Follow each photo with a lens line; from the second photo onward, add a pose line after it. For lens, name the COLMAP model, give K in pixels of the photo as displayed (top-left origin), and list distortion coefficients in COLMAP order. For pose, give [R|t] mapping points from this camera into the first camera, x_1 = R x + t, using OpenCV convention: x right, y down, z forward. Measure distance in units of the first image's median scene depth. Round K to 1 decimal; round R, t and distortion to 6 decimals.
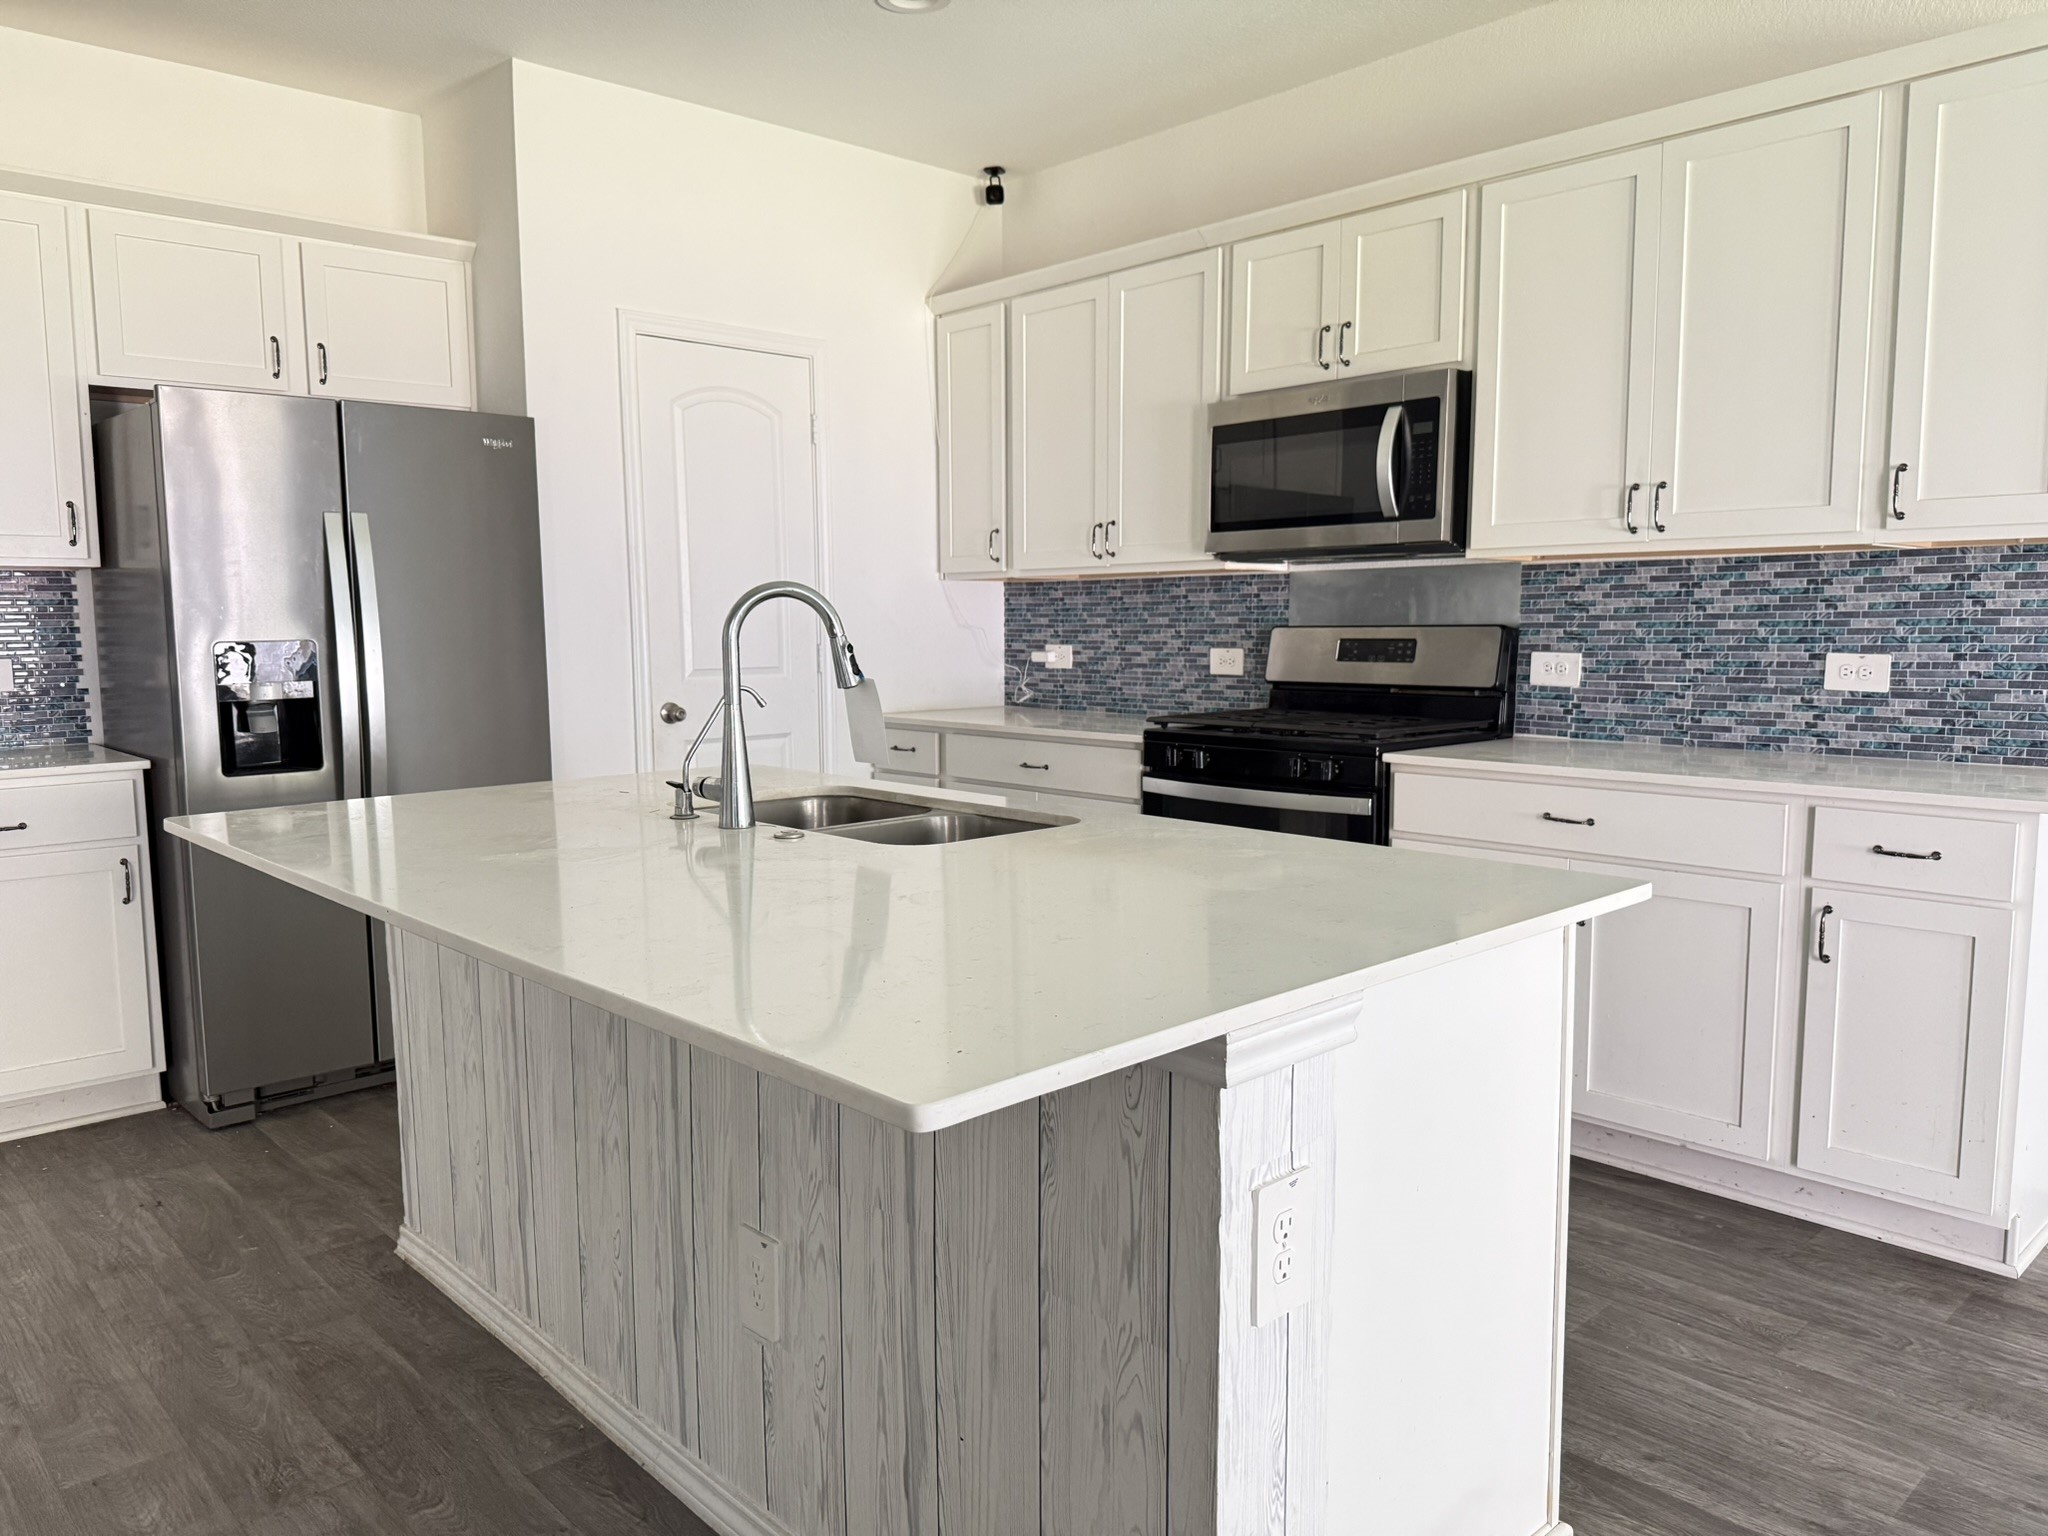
lens RADIAL K [[1411.9, 0, 1020.2], [0, 1411.9, 788.7], [0, 0, 1]] dist [0.000481, -0.024832]
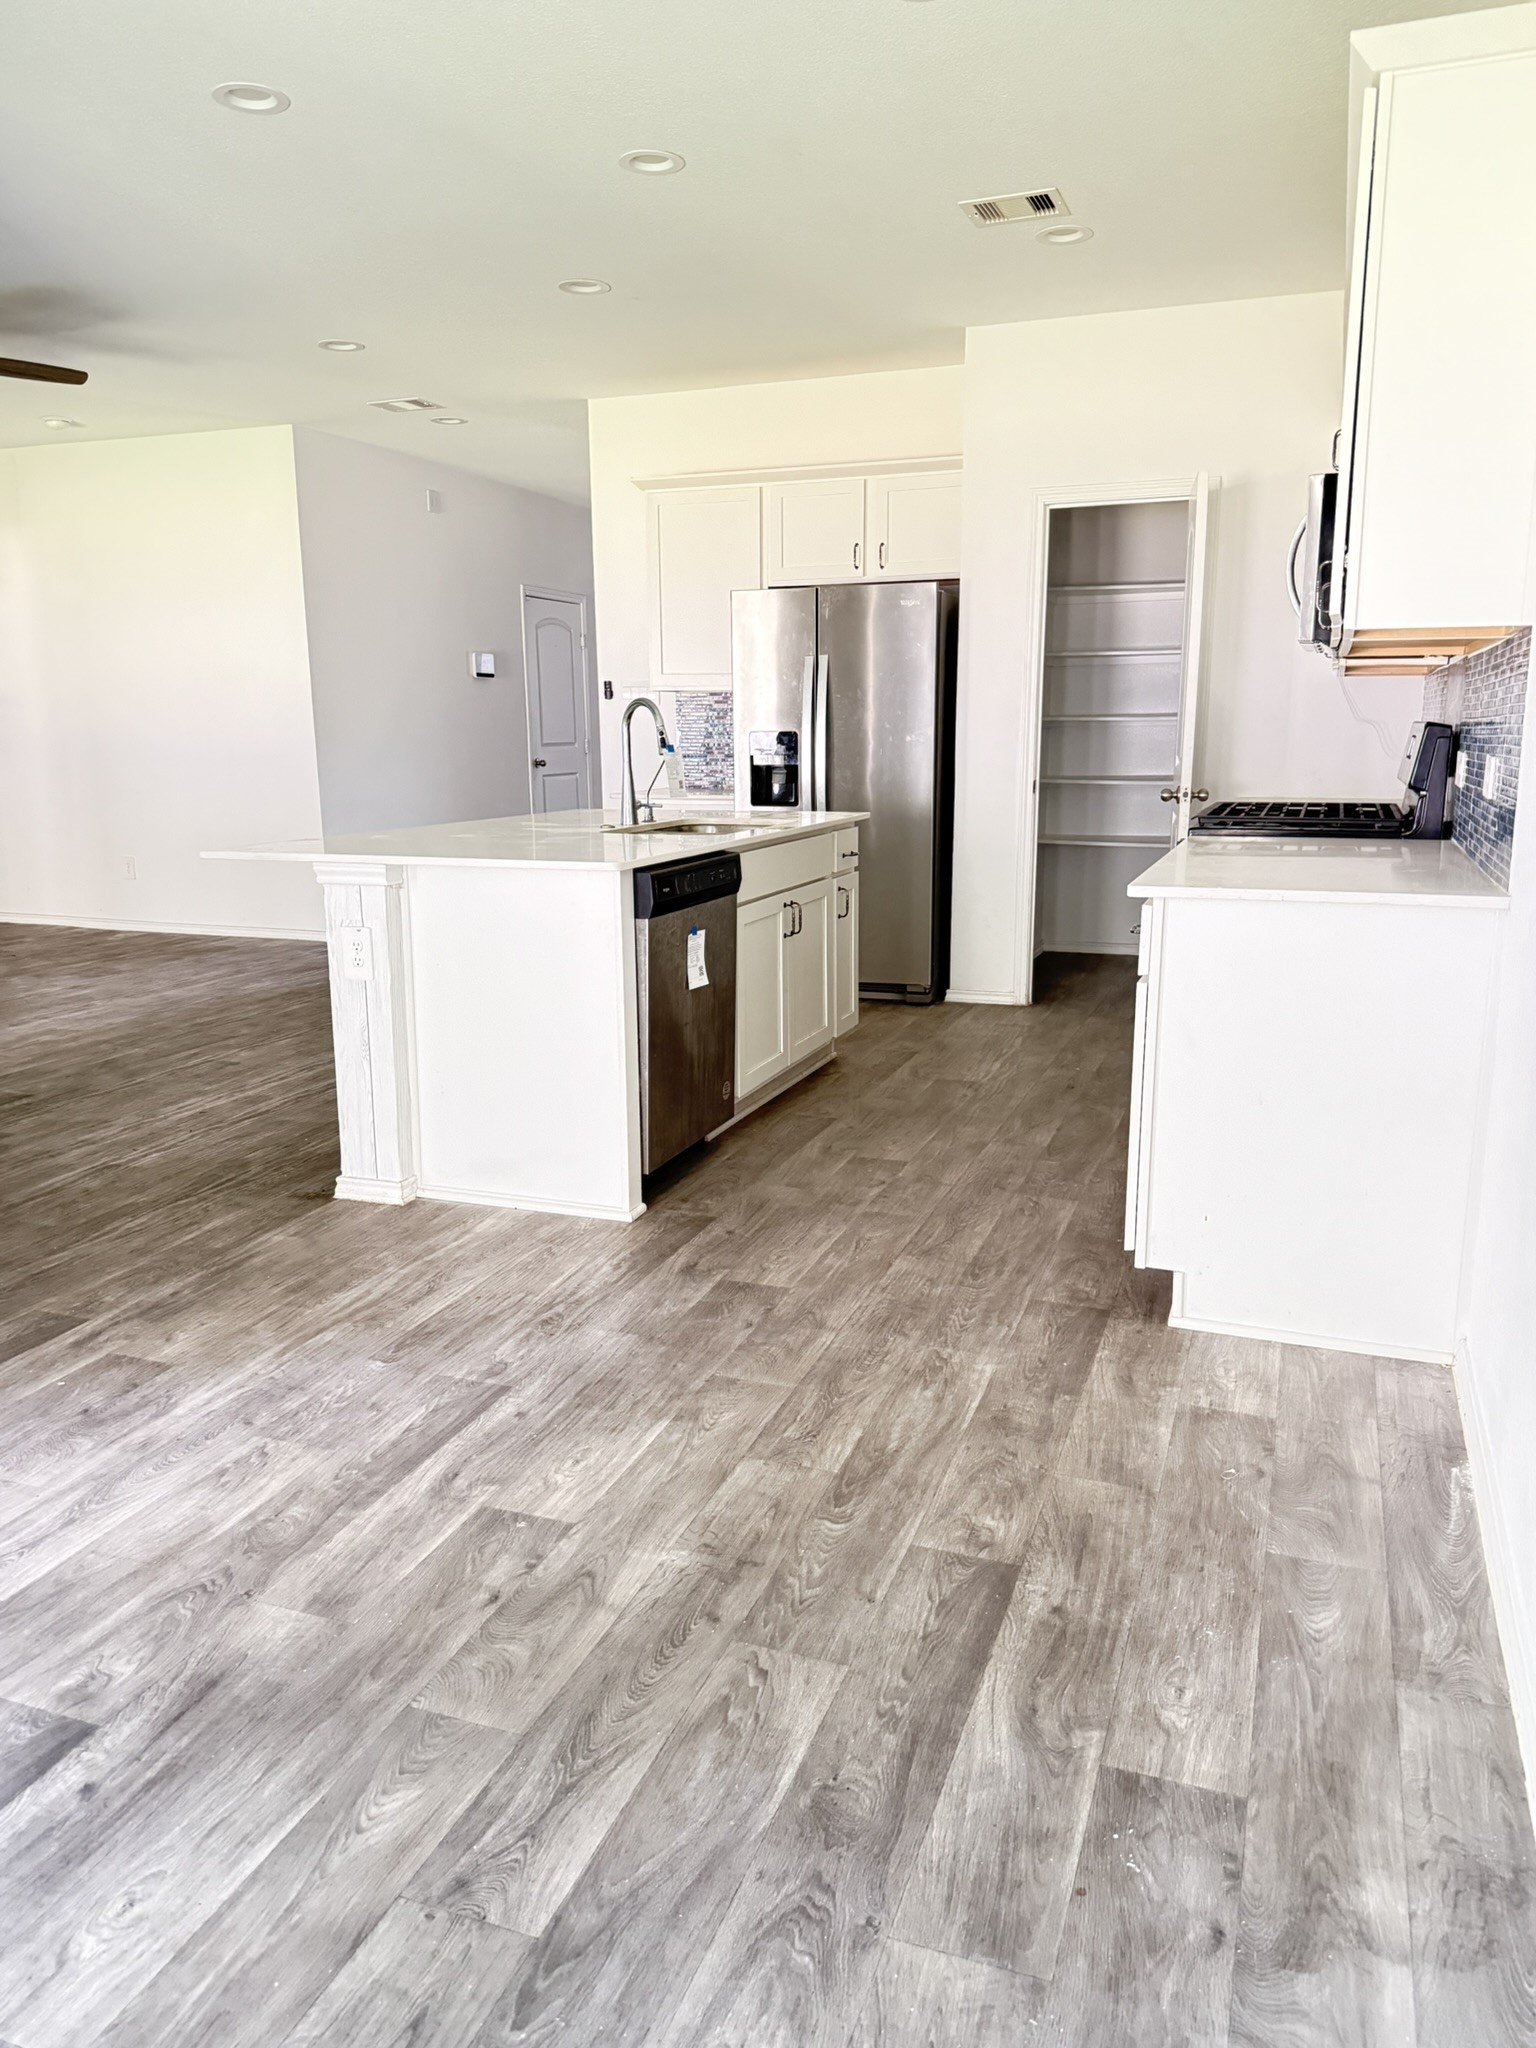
lens RADIAL K [[1466.6, 0, 771.3], [0, 1466.6, 1023.4], [0, 0, 1]] dist [-0.001976, -0.000164]
pose [[0.449486, 0.178297, -0.875313, 0.753520], [-0.103170, 0.983683, 0.147392, -0.009134], [0.887310, 0.024056, 0.460546, 0.095100]]
